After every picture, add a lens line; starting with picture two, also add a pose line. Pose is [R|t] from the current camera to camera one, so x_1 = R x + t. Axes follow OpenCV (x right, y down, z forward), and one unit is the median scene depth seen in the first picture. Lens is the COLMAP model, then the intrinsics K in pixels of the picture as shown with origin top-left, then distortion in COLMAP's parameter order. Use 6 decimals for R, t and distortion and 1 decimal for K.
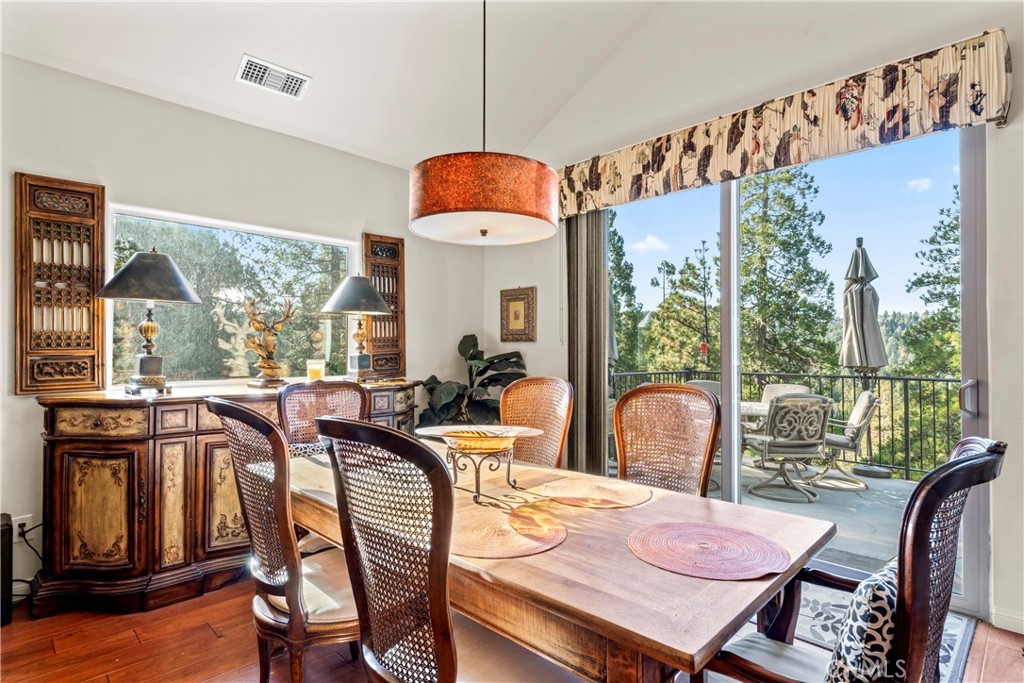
lens RADIAL K [[527.3, 0, 509.7], [0, 527.3, 339.9], [0, 0, 1]] dist [0.001530, 0.000492]
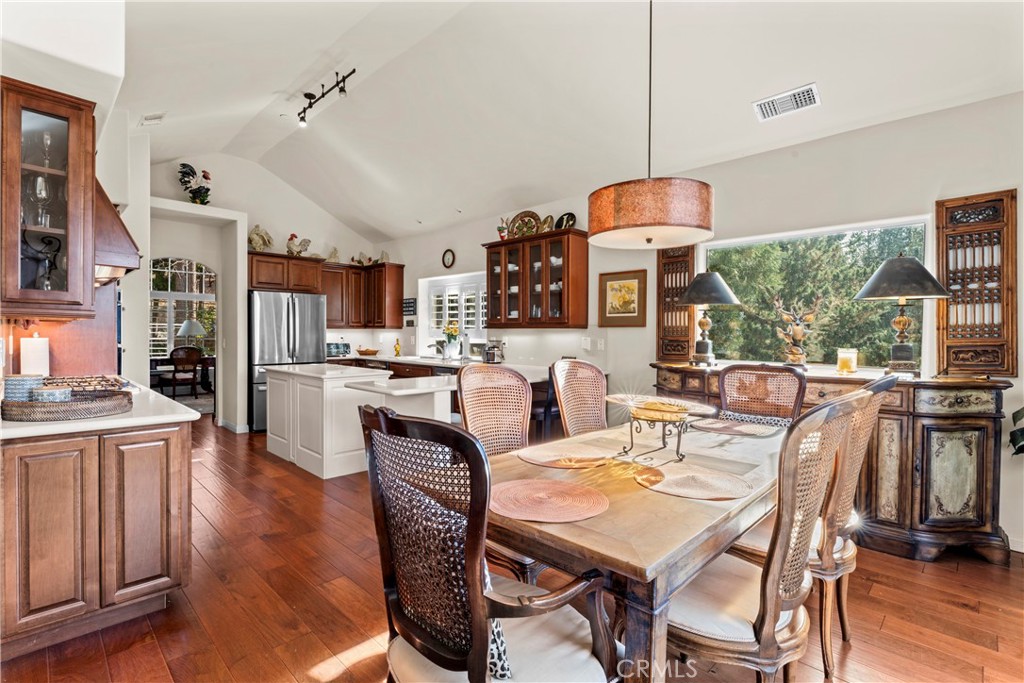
lens RADIAL K [[460.4, 0, 516.8], [0, 460.4, 342.1], [0, 0, 1]] dist [-0.001721, 0.000668]
pose [[0.017057, 0.010911, -0.999795, 0.485746], [-0.000960, 0.999940, 0.010897, 0.016394], [0.999854, 0.000774, 0.017066, 0.339181]]
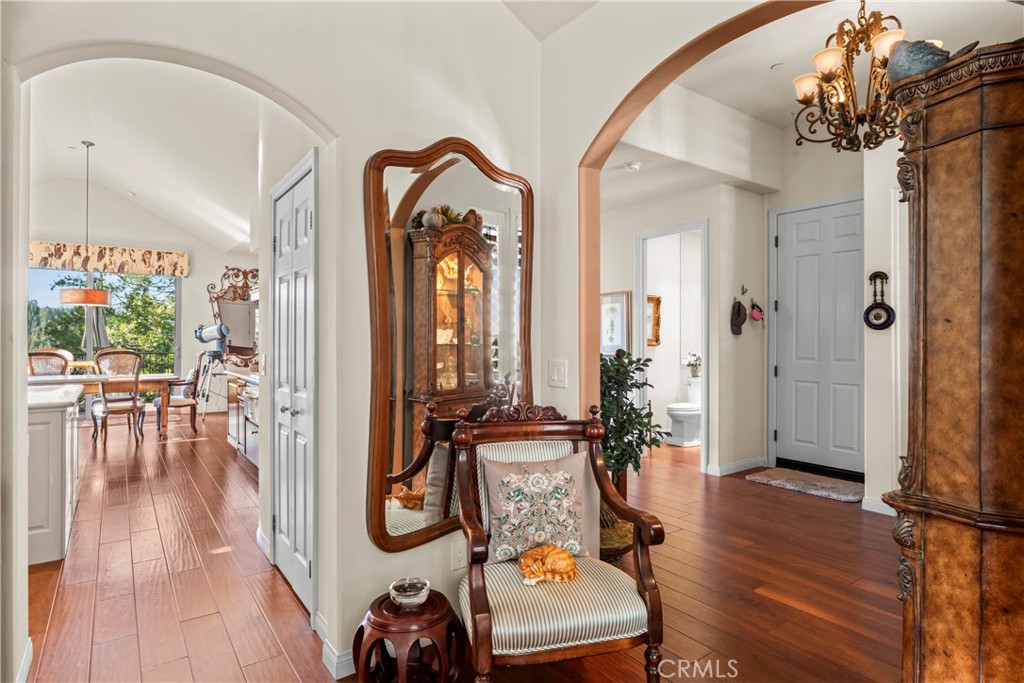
lens RADIAL K [[554.1, 0, 505.3], [0, 554.1, 339.0], [0, 0, 1]] dist [0.004678, 0.003134]
pose [[0.173890, 0.001804, 0.984763, -1.667194], [-0.021060, 0.999776, 0.001887, -0.022823], [-0.984540, -0.021067, 0.173890, -1.251342]]
